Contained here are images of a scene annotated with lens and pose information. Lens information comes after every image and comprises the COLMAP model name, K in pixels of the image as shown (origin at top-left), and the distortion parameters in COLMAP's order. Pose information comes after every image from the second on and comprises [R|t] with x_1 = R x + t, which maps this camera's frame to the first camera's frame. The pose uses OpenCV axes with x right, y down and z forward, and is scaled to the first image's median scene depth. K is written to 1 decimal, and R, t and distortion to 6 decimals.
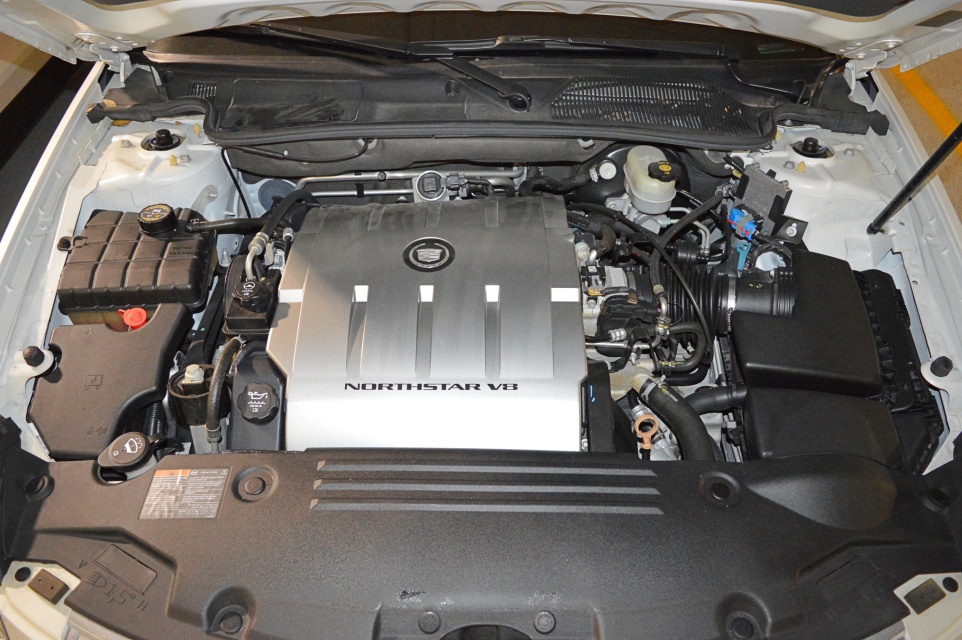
lens RADIAL K [[787.1, 0, 481.0], [0, 787.1, 316.9], [0, 0, 1]] dist [-0.066553, -0.002440]
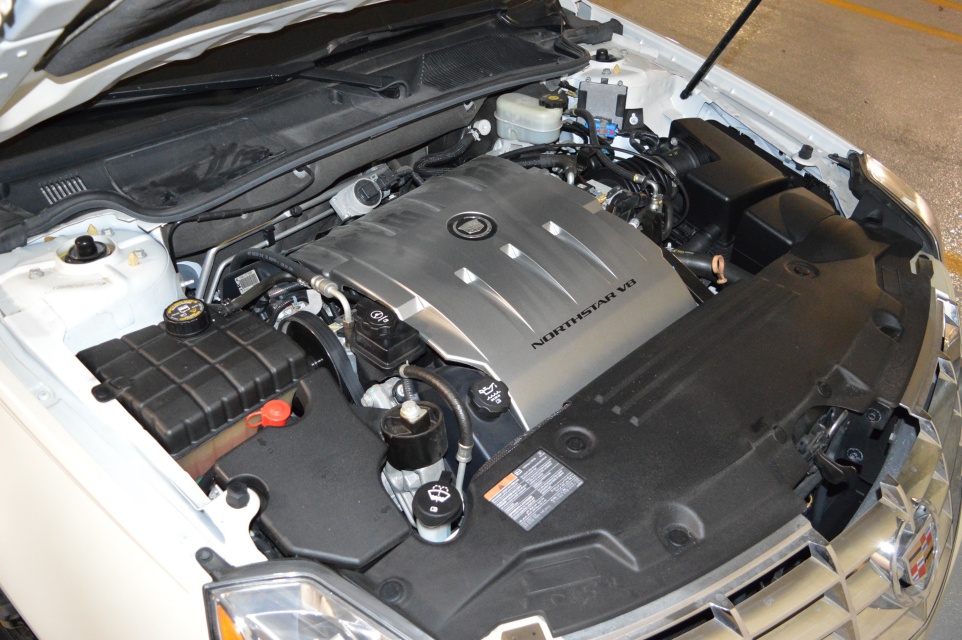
lens RADIAL K [[897.0, 0, 481.1], [0, 897.0, 321.2], [0, 0, 1]] dist [-0.058520, 0.000000]
pose [[0.688090, -0.413625, 0.596194, -0.737692], [0.465655, 0.881836, 0.074366, -0.047998], [-0.556505, 0.226450, 0.799389, 0.086492]]
